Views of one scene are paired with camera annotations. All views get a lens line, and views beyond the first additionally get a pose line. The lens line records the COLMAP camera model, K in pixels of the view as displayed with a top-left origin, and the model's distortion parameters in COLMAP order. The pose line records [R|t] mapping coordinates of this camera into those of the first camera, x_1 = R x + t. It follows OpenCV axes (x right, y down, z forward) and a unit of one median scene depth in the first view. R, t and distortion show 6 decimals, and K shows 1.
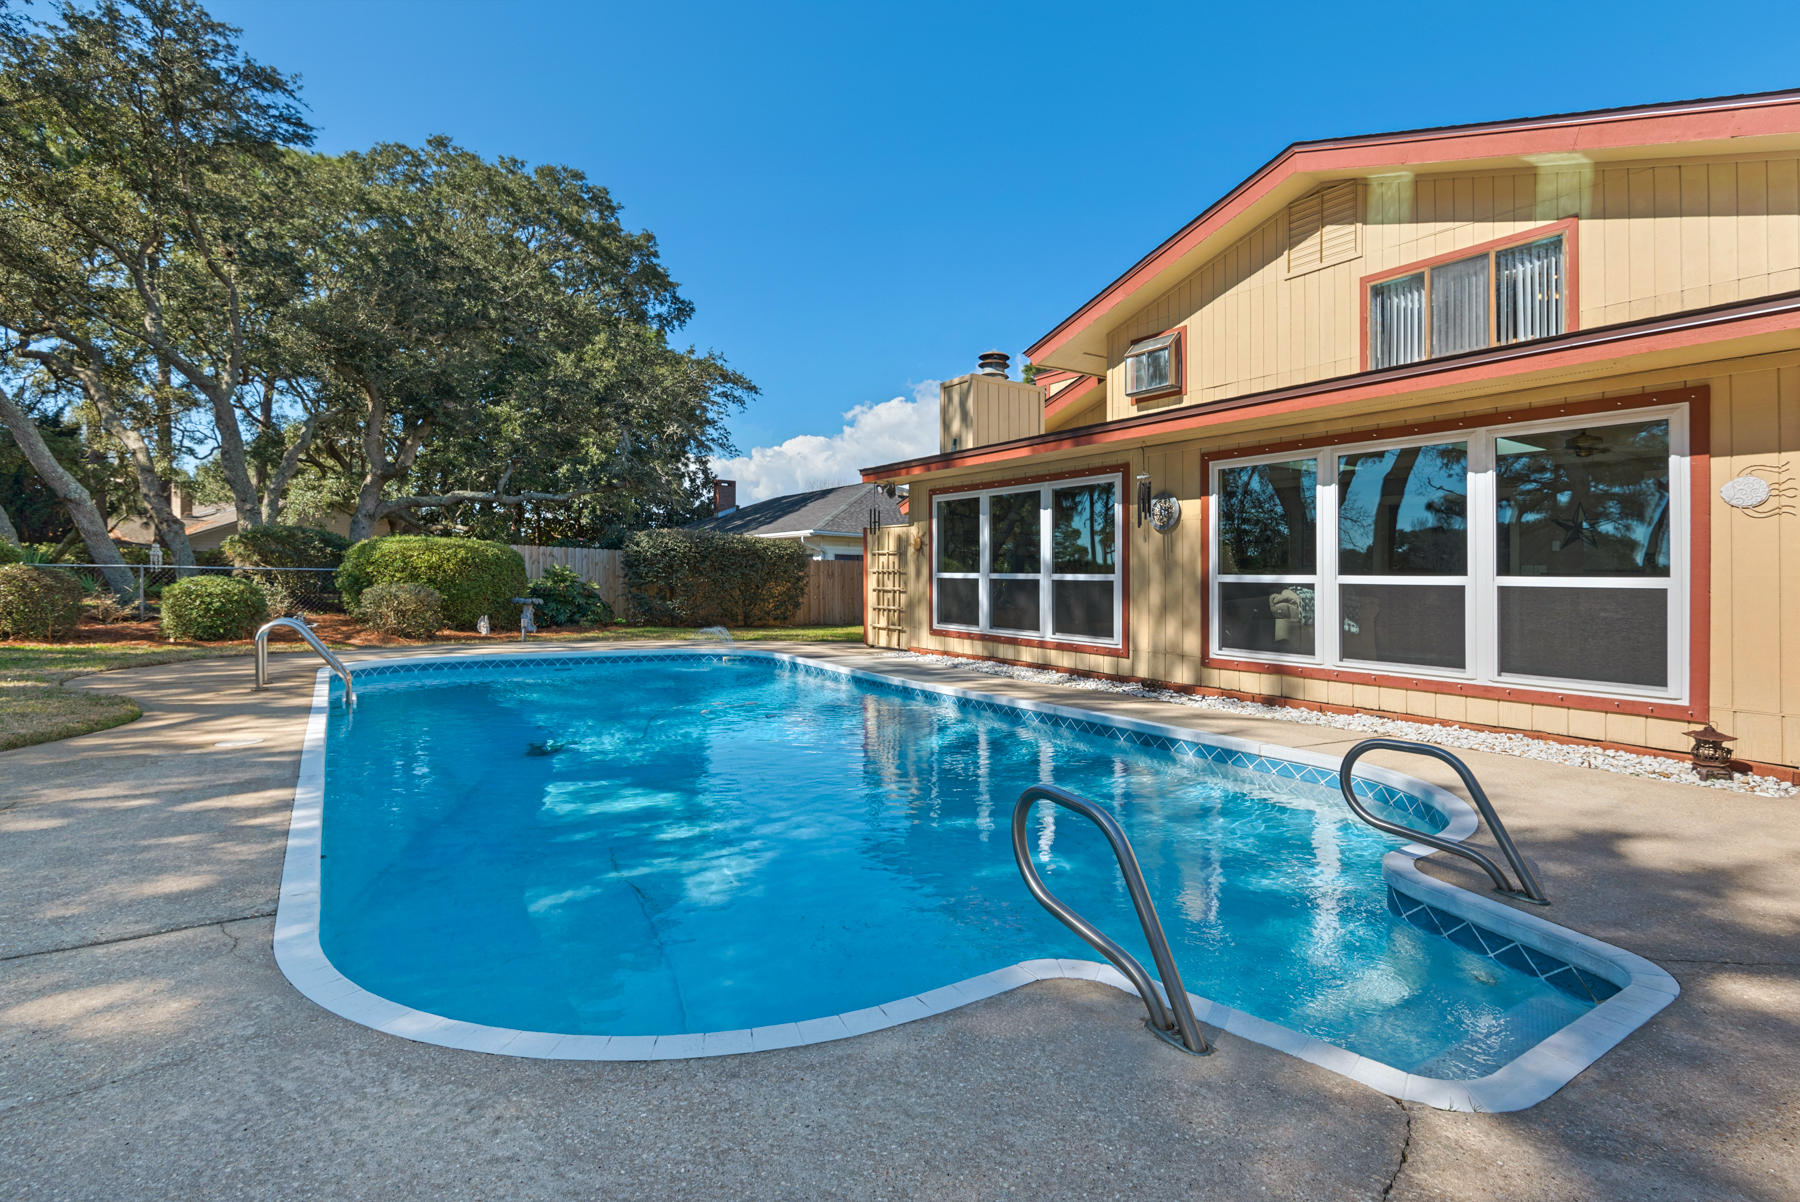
lens RADIAL K [[856.9, 0, 900.0], [0, 856.9, 601.0], [0, 0, 1]] dist [0.036719, -0.021882]
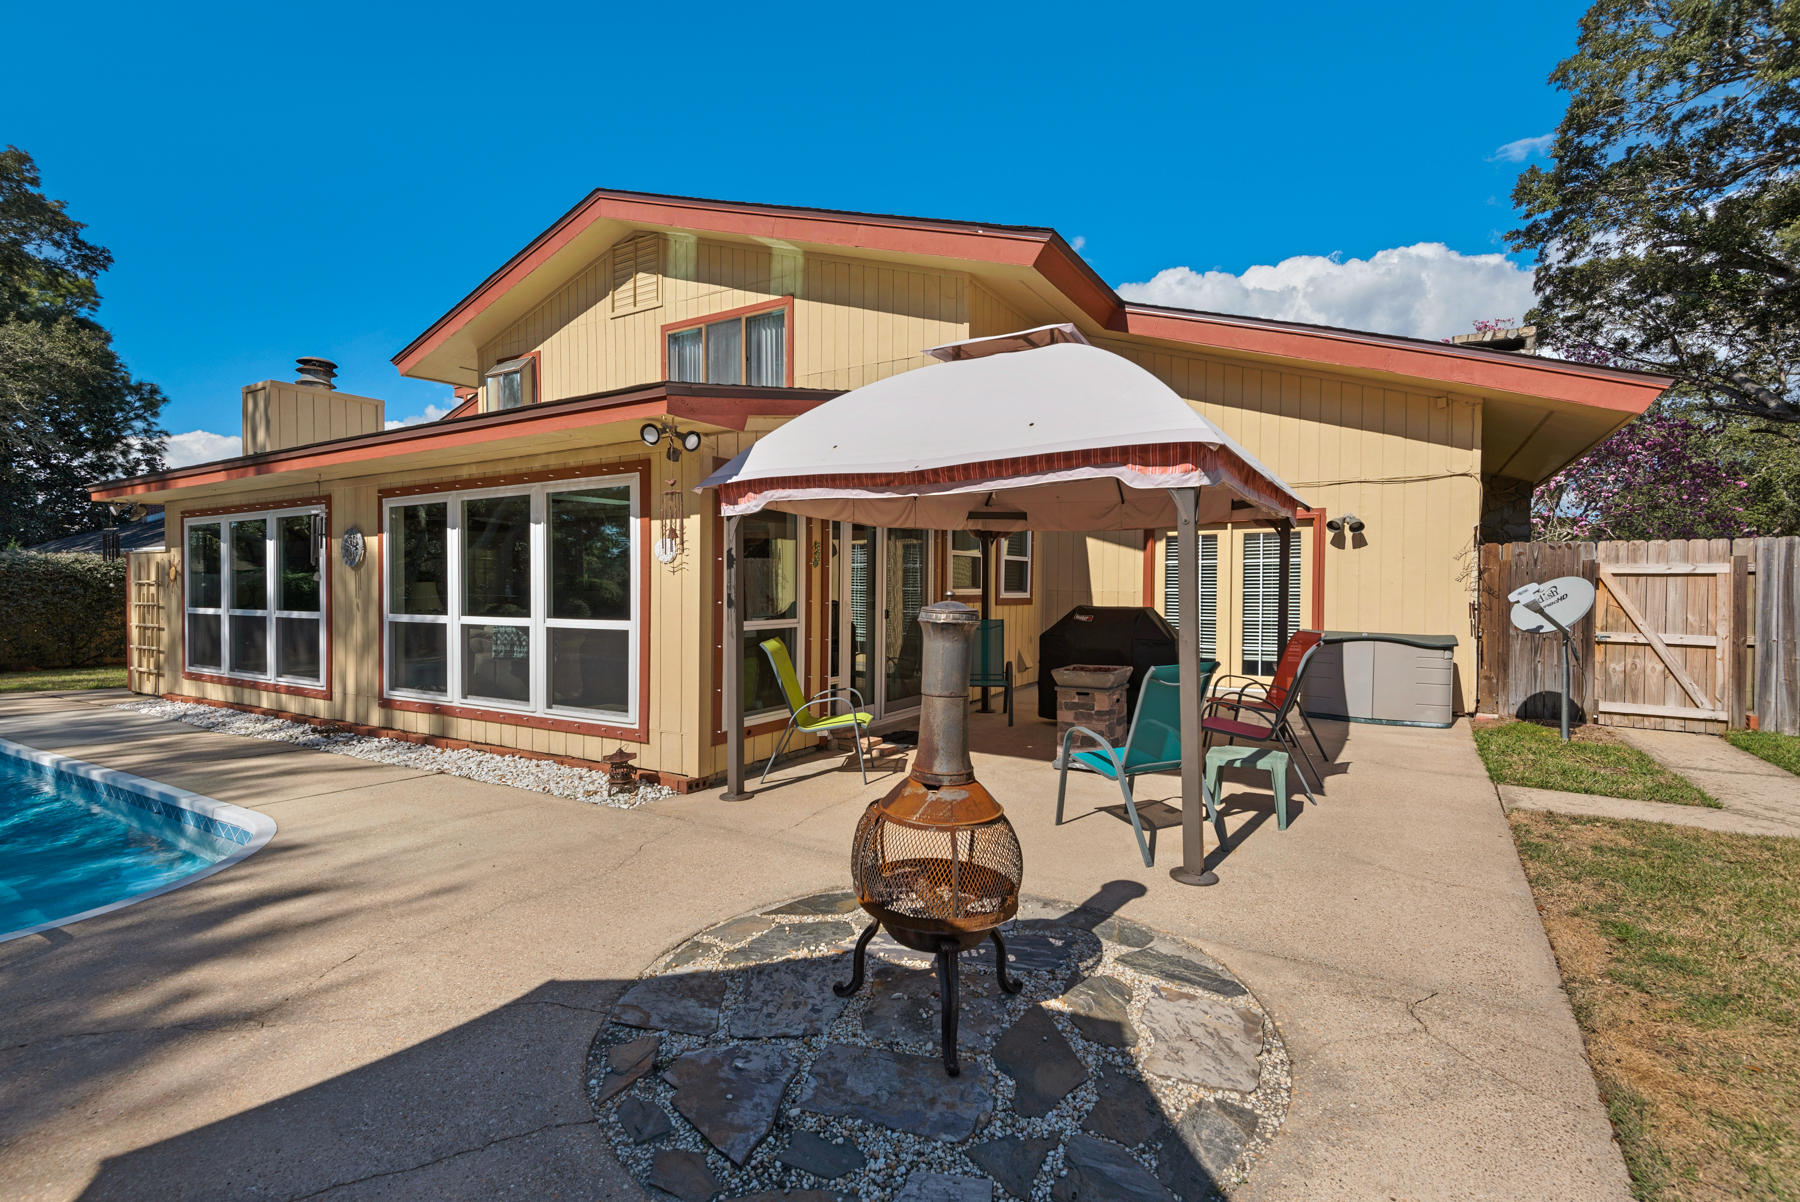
lens RADIAL K [[839.9, 0, 900.0], [0, 839.9, 601.0], [0, 0, 1]] dist [0.013967, -0.000605]
pose [[0.905707, -0.029679, 0.422863, 0.371276], [0.030184, 0.999529, 0.005505, -0.025339], [-0.422828, 0.007778, 0.906177, -0.087190]]
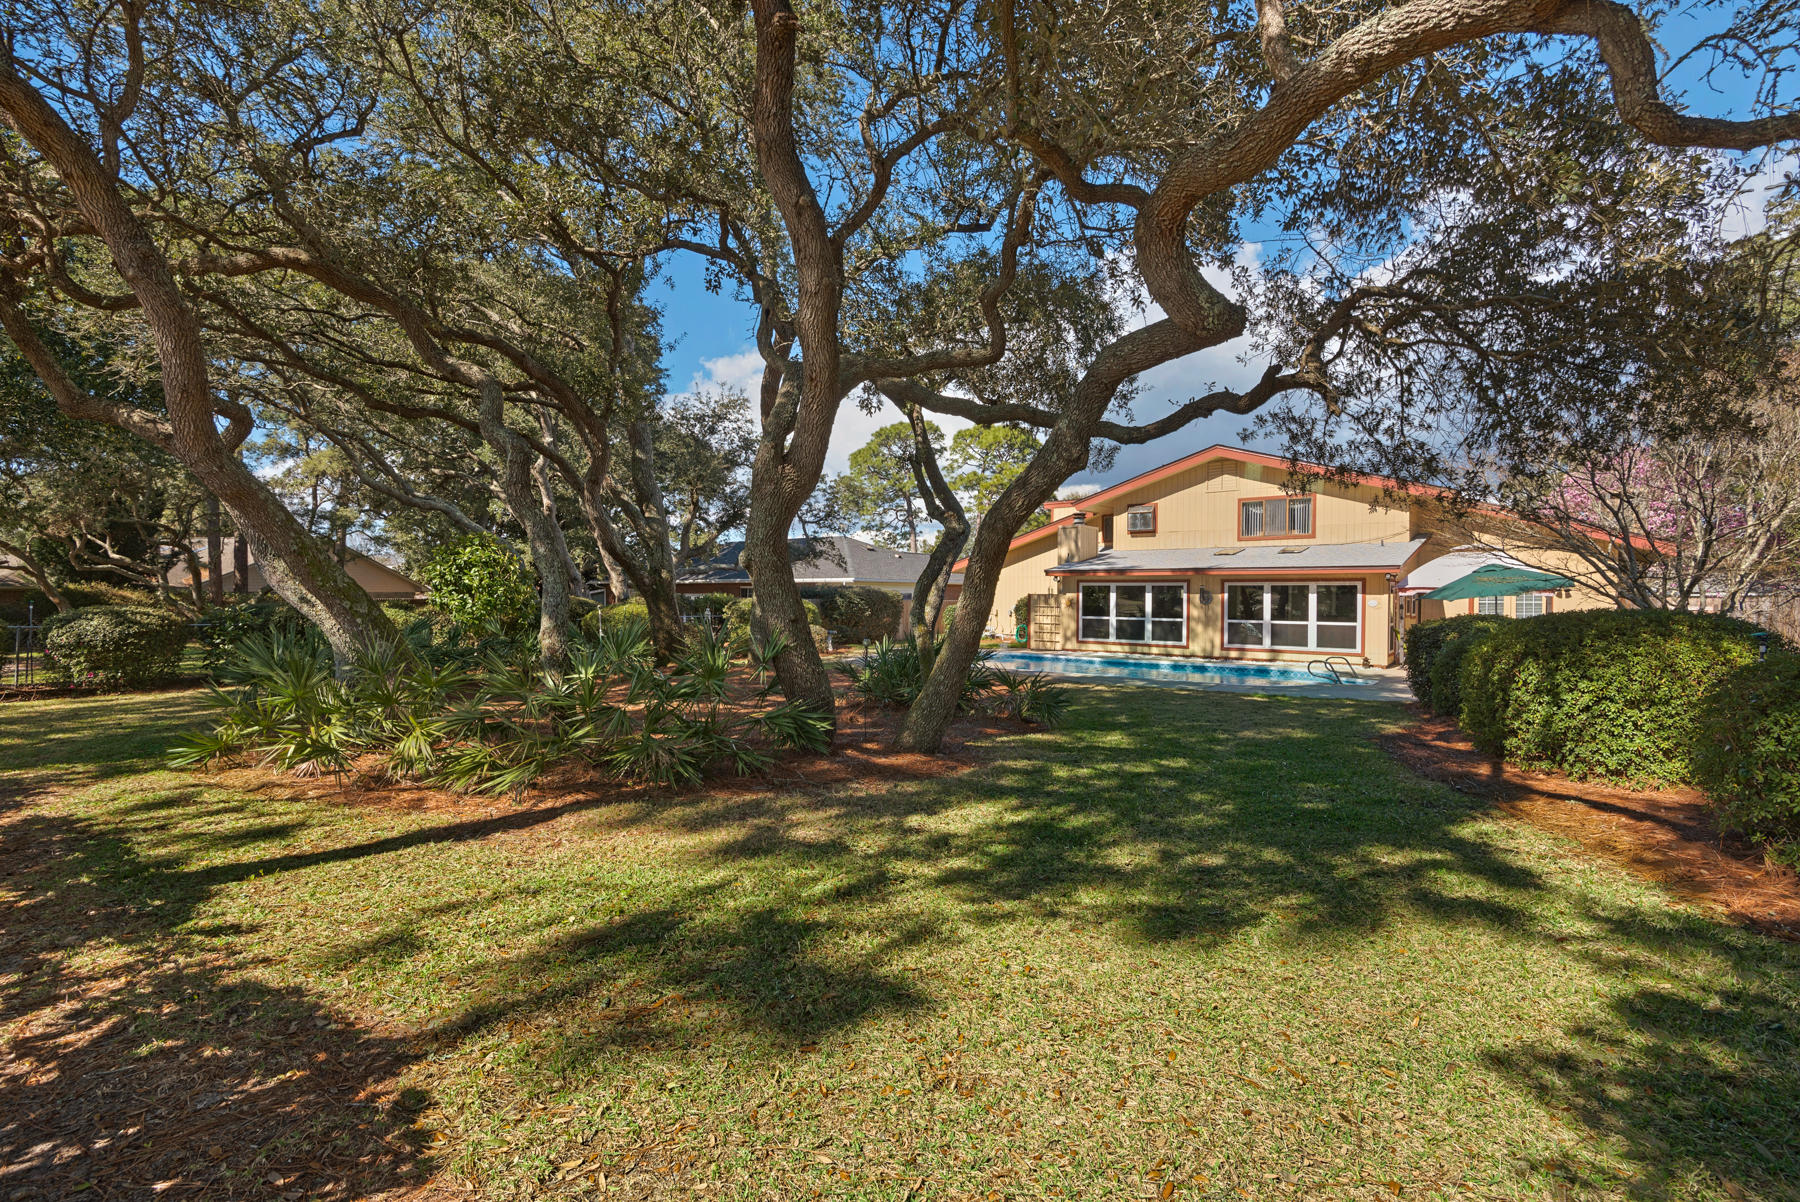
lens RADIAL K [[839.9, 0, 900.0], [0, 839.9, 601.0], [0, 0, 1]] dist [0.013967, -0.000605]
pose [[0.958055, -0.003208, 0.286566, -1.199634], [0.010119, 0.999692, -0.022639, -0.030936], [-0.286406, 0.024589, 0.957793, -1.139478]]
